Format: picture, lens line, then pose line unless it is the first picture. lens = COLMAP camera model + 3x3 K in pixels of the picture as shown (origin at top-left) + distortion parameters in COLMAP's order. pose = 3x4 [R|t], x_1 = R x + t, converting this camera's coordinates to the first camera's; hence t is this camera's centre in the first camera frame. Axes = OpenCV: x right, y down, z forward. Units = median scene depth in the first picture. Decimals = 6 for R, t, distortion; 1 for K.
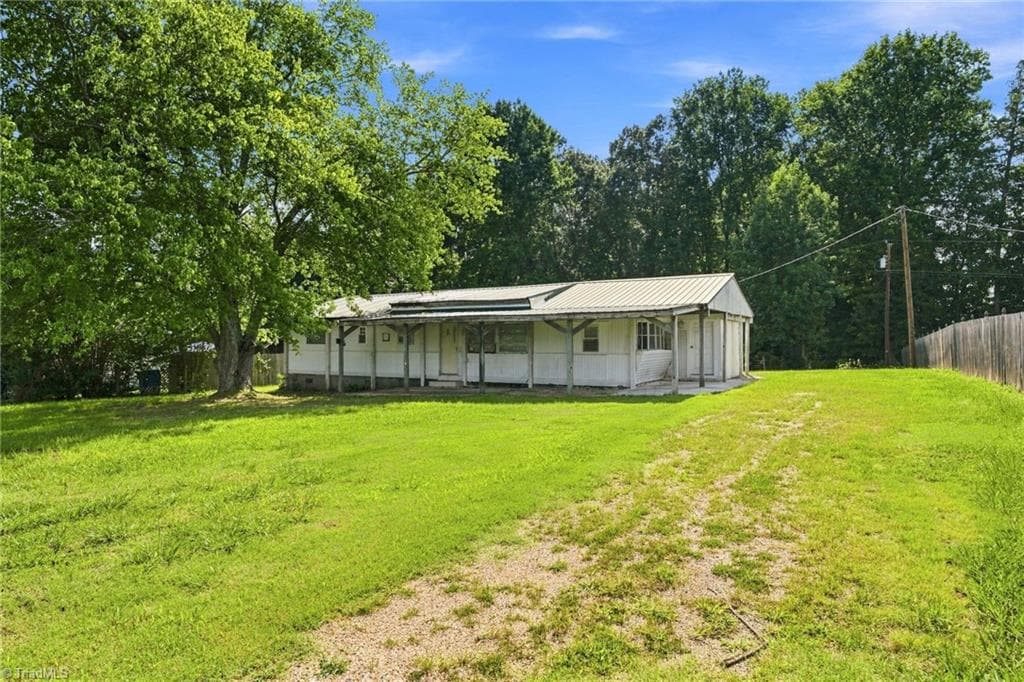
lens RADIAL K [[628.2, 0, 512.0], [0, 628.2, 341.0], [0, 0, 1]] dist [0.017746, 0.000461]
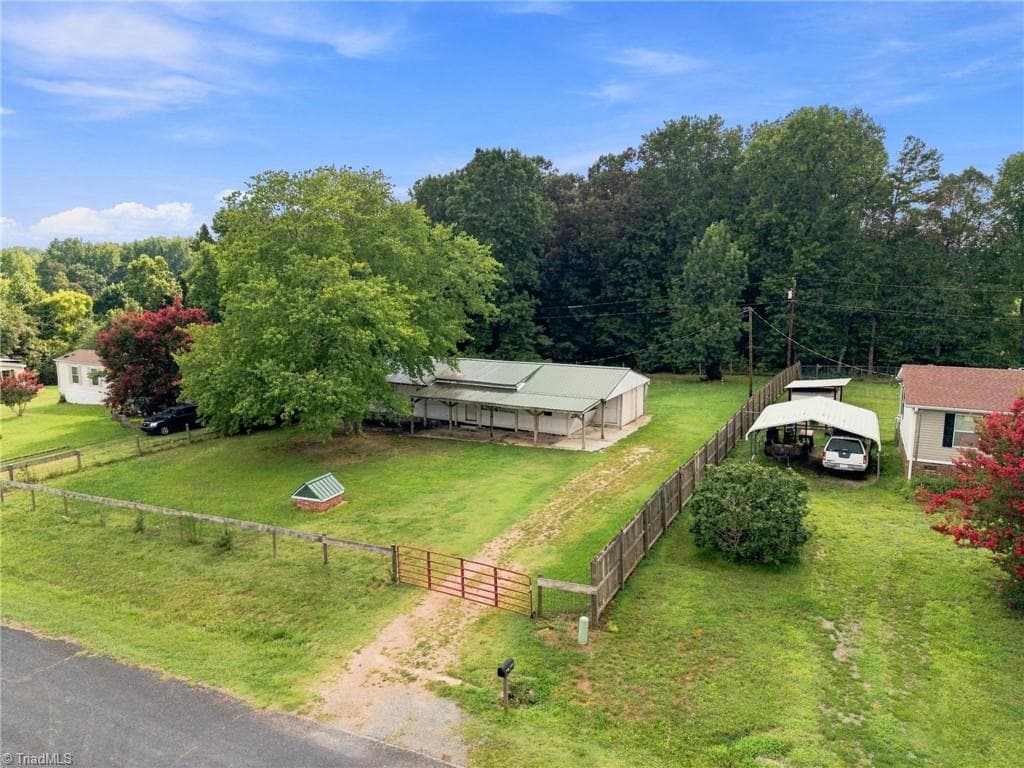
lens RADIAL K [[676.0, 0, 512.0], [0, 676.0, 384.0], [0, 0, 1]] dist [0.043153, -0.051430]
pose [[0.999841, 0.001642, 0.017730, -0.019874], [-0.004438, 0.987291, 0.158863, -0.375009], [-0.017244, -0.158917, 0.987141, -0.924511]]
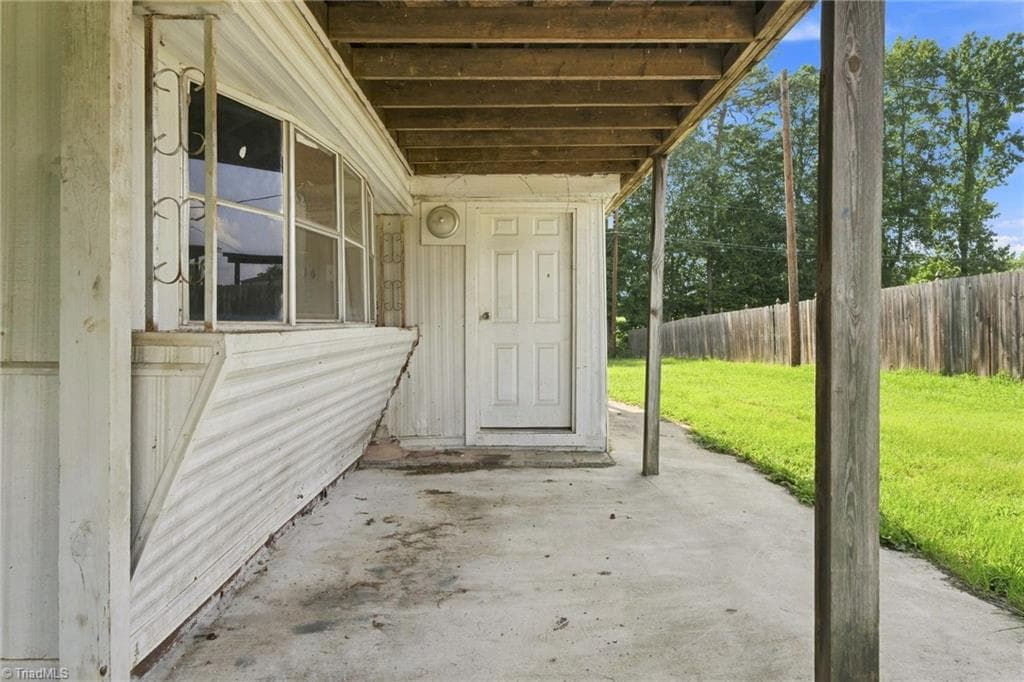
lens RADIAL K [[646.8, 0, 512.0], [0, 646.8, 341.0], [0, 0, 1]] dist [0.018131, -0.000471]
pose [[0.871758, -0.005546, 0.489905, 0.178969], [-0.009330, 0.999567, 0.027917, 0.012442], [-0.489847, -0.028907, 0.871329, 0.805138]]
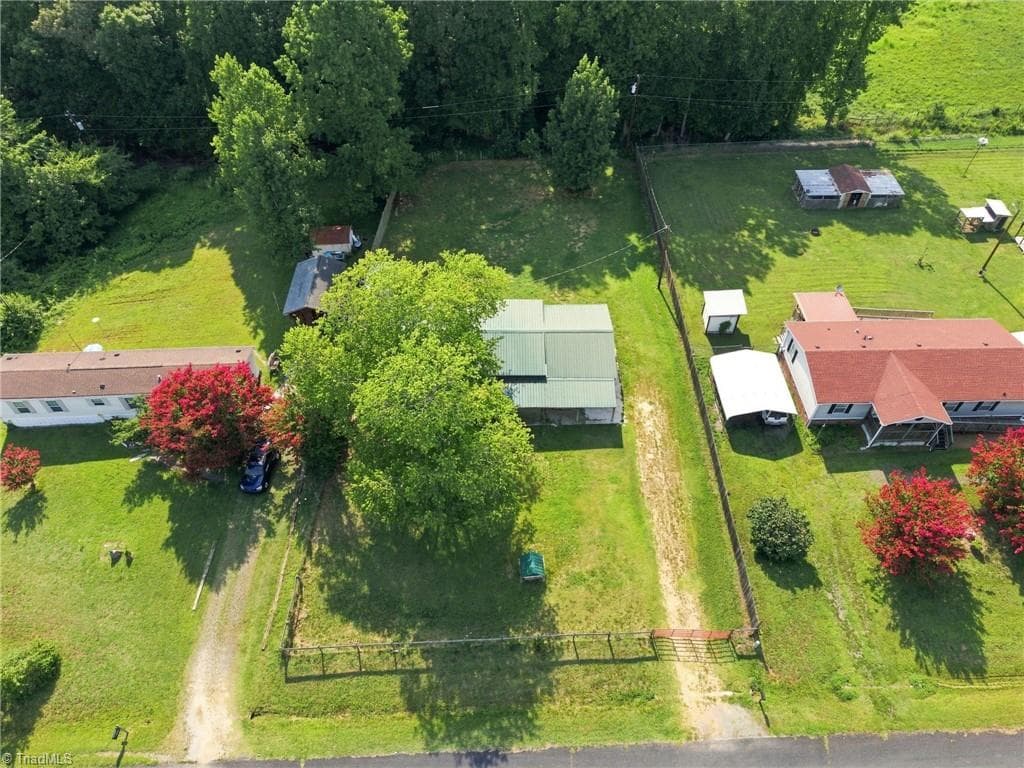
lens RADIAL K [[678.5, 0, 512.0], [0, 678.5, 384.0], [0, 0, 1]] dist [0.050870, -0.072910]
pose [[0.876089, -0.355274, 0.325956, -0.930267], [-0.009422, 0.663305, 0.748290, -1.952315], [-0.482057, -0.658640, 0.577767, -0.470985]]
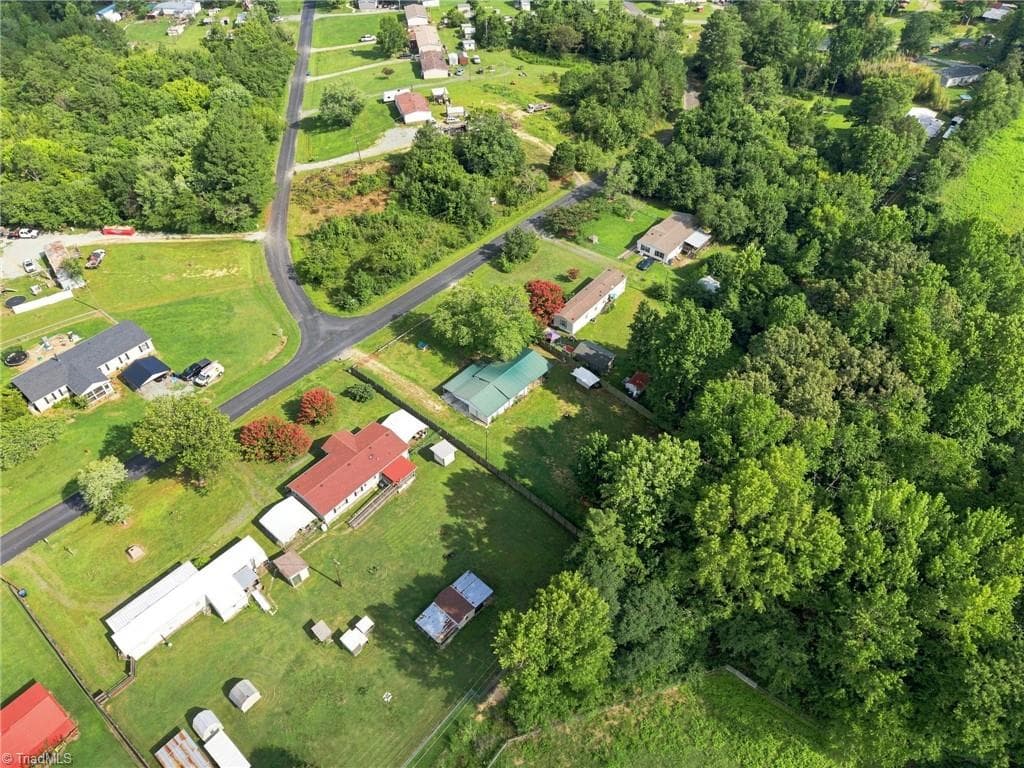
lens RADIAL K [[678.5, 0, 512.0], [0, 678.5, 384.0], [0, 0, 1]] dist [0.050870, -0.072910]
pose [[-0.216702, 0.684793, -0.695772, 4.101482], [0.012387, 0.714579, 0.699445, -4.107389], [0.976159, 0.142952, -0.163333, 2.285944]]
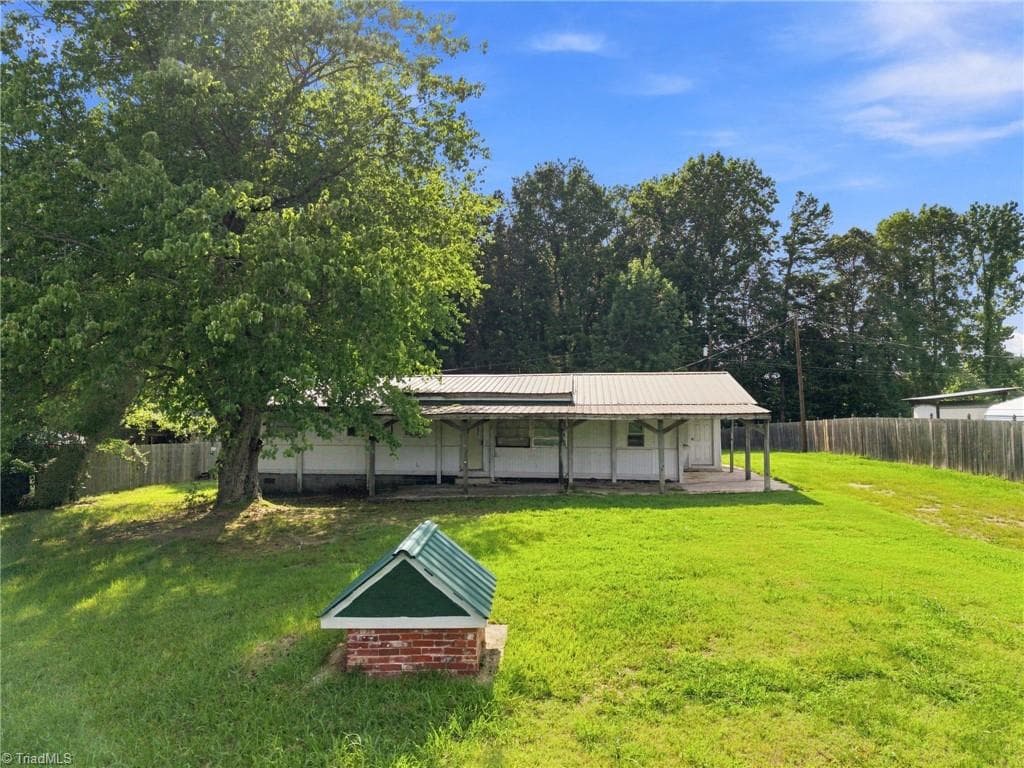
lens RADIAL K [[678.5, 0, 512.0], [0, 678.5, 384.0], [0, 0, 1]] dist [0.050870, -0.072910]
pose [[0.921302, 0.020514, 0.388307, -0.468127], [-0.006012, 0.999240, -0.038525, -0.039310], [-0.388802, 0.033158, 0.920725, 0.045940]]
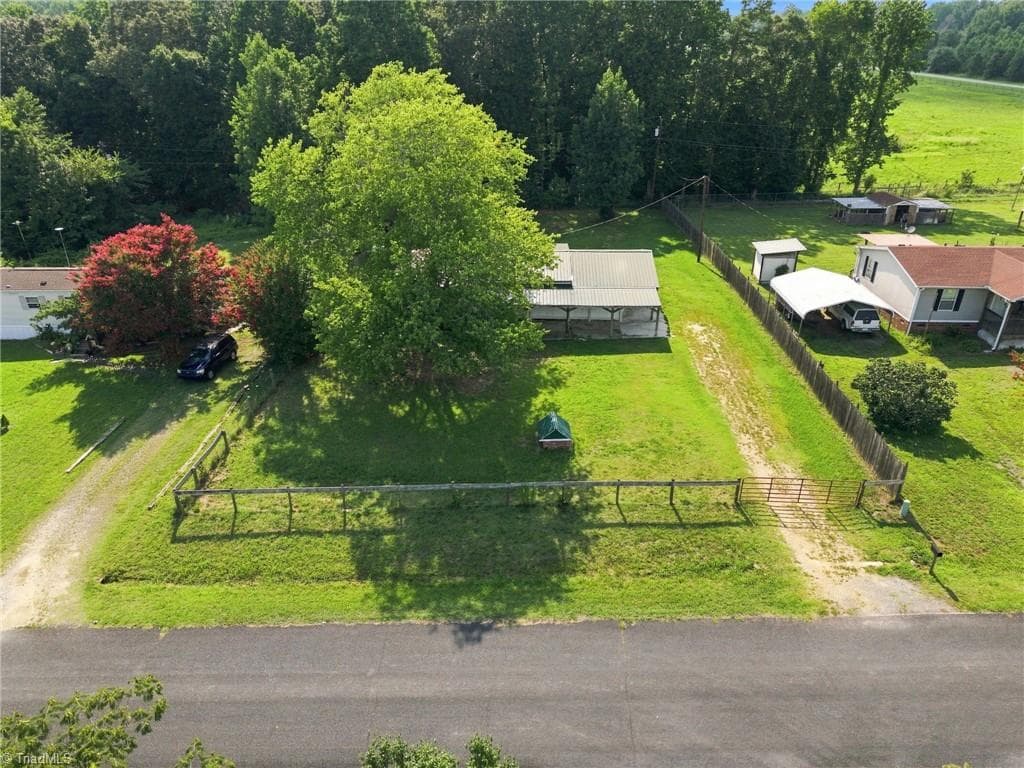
lens RADIAL K [[676.0, 0, 512.0], [0, 676.0, 384.0], [0, 0, 1]] dist [0.043153, -0.051430]
pose [[0.893763, -0.196645, 0.403135, -1.051510], [-0.009267, 0.890487, 0.454914, -0.735064], [-0.448443, -0.410321, 0.794063, -0.752387]]
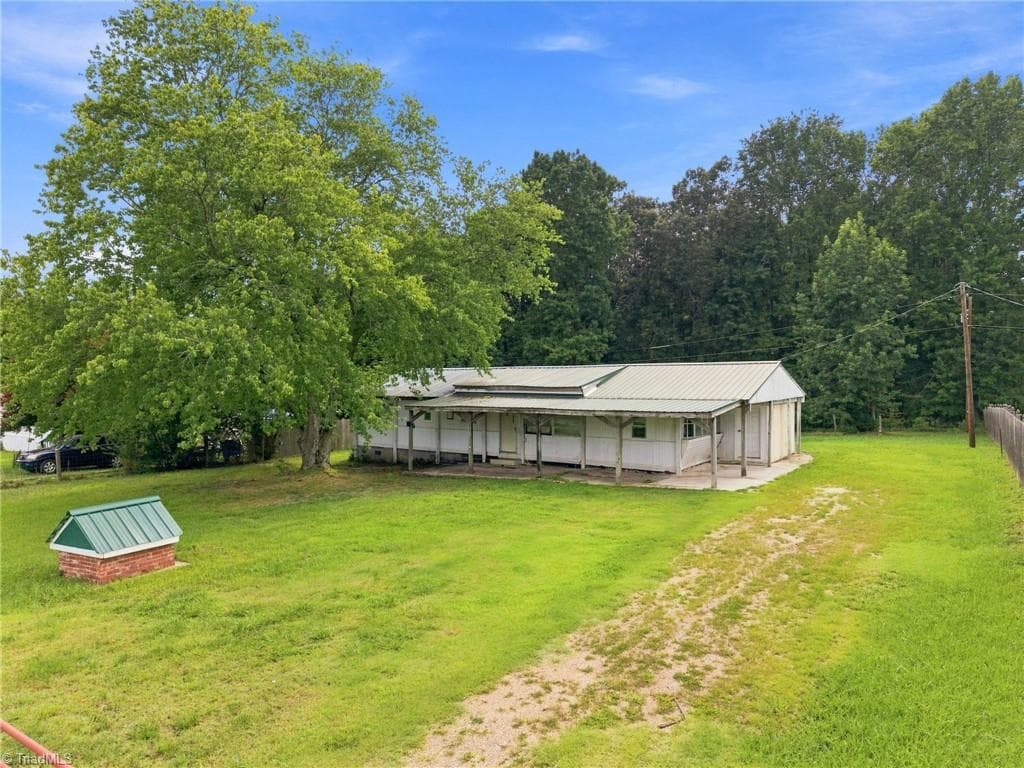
lens RADIAL K [[678.5, 0, 512.0], [0, 678.5, 384.0], [0, 0, 1]] dist [0.050870, -0.072910]
pose [[0.996501, 0.001562, -0.083561, 0.003564], [-0.000491, 0.999918, 0.012830, -0.085448], [0.083574, -0.012744, 0.996420, -0.168260]]
